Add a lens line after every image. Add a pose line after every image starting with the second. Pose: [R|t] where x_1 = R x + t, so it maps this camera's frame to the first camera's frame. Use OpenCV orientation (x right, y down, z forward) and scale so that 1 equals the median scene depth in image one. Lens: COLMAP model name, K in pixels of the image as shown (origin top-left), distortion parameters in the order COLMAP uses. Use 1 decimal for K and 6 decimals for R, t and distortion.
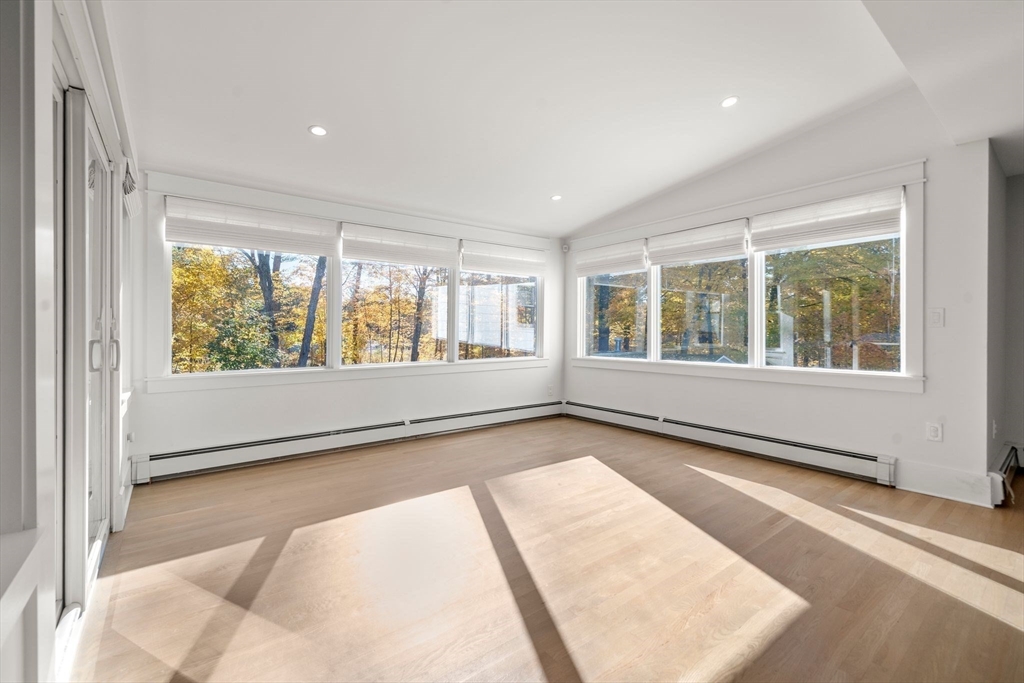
lens RADIAL K [[431.0, 0, 511.7], [0, 431.0, 334.1], [0, 0, 1]] dist [-0.000294, 0.000135]
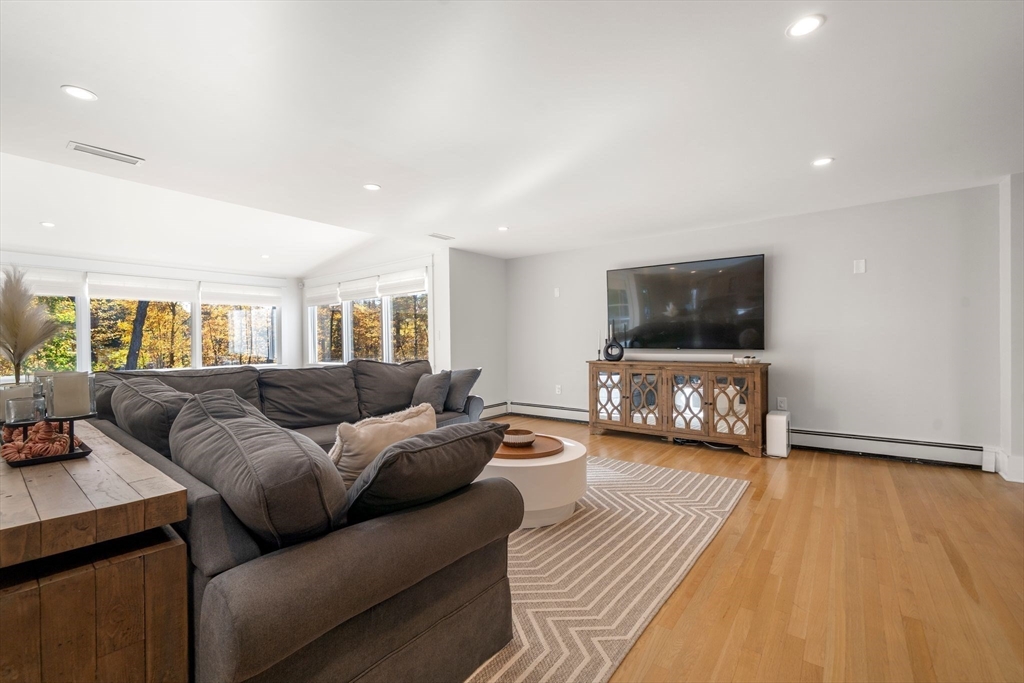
lens RADIAL K [[431.0, 0, 515.1], [0, 431.0, 341.8], [0, 0, 1]] dist [-0.000294, 0.000135]
pose [[0.967860, -0.017679, 0.250868, 0.452891], [0.019402, 0.999802, -0.004396, 0.004287], [-0.250741, 0.009122, 0.968011, -0.542847]]
